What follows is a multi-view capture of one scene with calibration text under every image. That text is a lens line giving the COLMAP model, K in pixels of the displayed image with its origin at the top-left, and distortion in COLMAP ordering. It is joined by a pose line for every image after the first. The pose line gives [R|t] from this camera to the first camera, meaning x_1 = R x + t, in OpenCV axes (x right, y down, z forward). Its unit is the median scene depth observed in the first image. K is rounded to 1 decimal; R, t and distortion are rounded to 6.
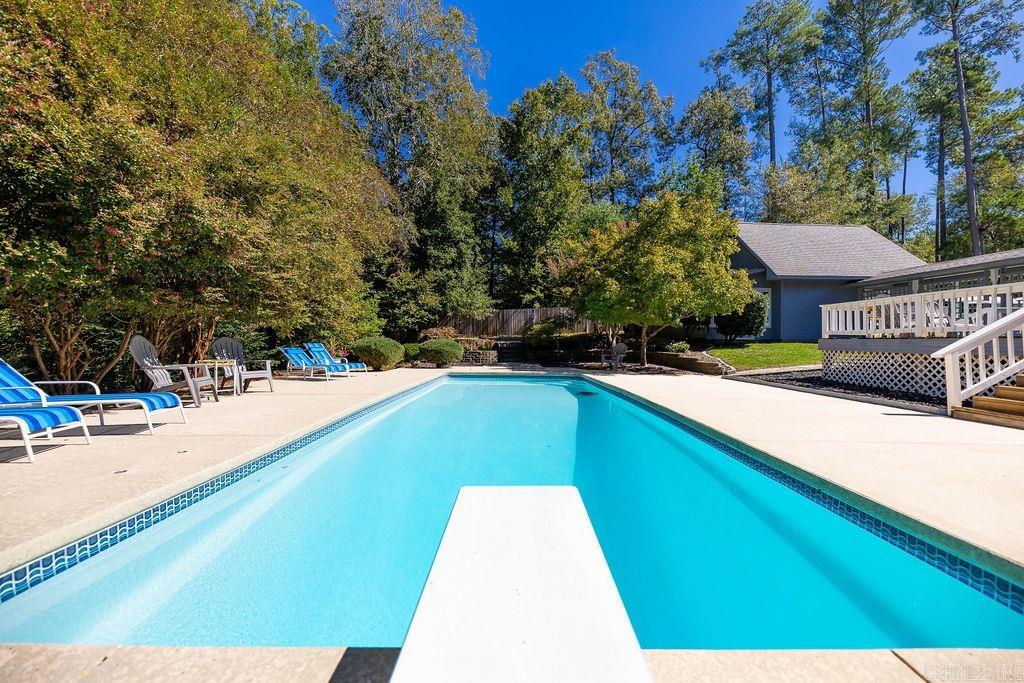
lens RADIAL K [[412.5, 0, 516.4], [0, 412.5, 337.6], [0, 0, 1]] dist [-0.002041, -0.000570]
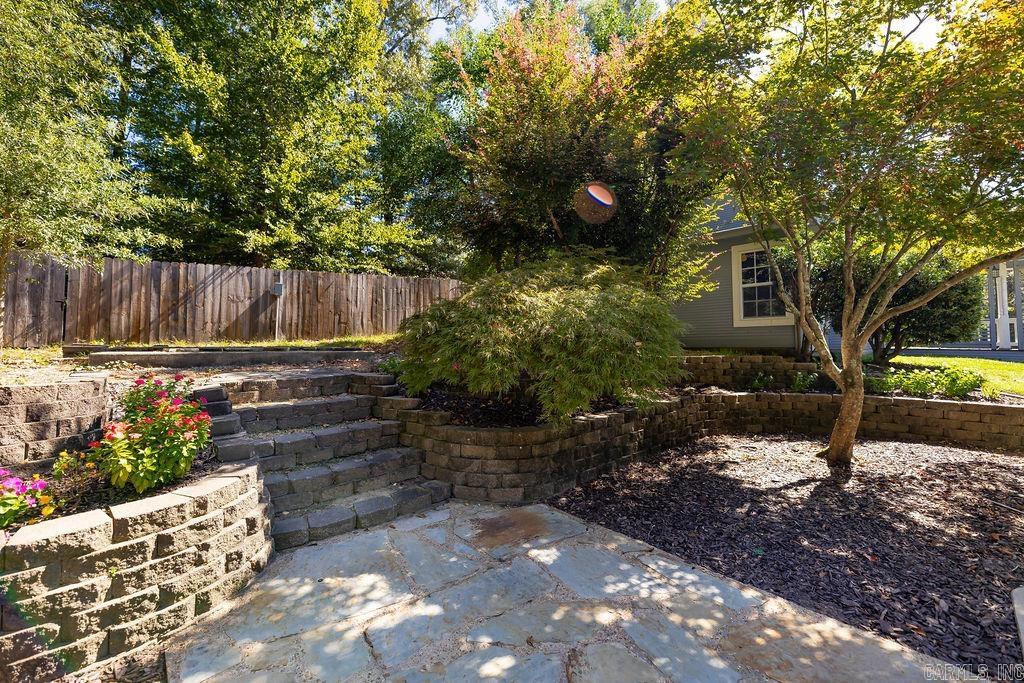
lens RADIAL K [[412.5, 0, 512.0], [0, 412.5, 336.3], [0, 0, 1]] dist [-0.002041, -0.000570]
pose [[0.740483, 0.013677, 0.671936, -0.045282], [-0.014408, 0.999886, -0.004474, -0.009016], [-0.671921, -0.006368, 0.740596, 0.498310]]
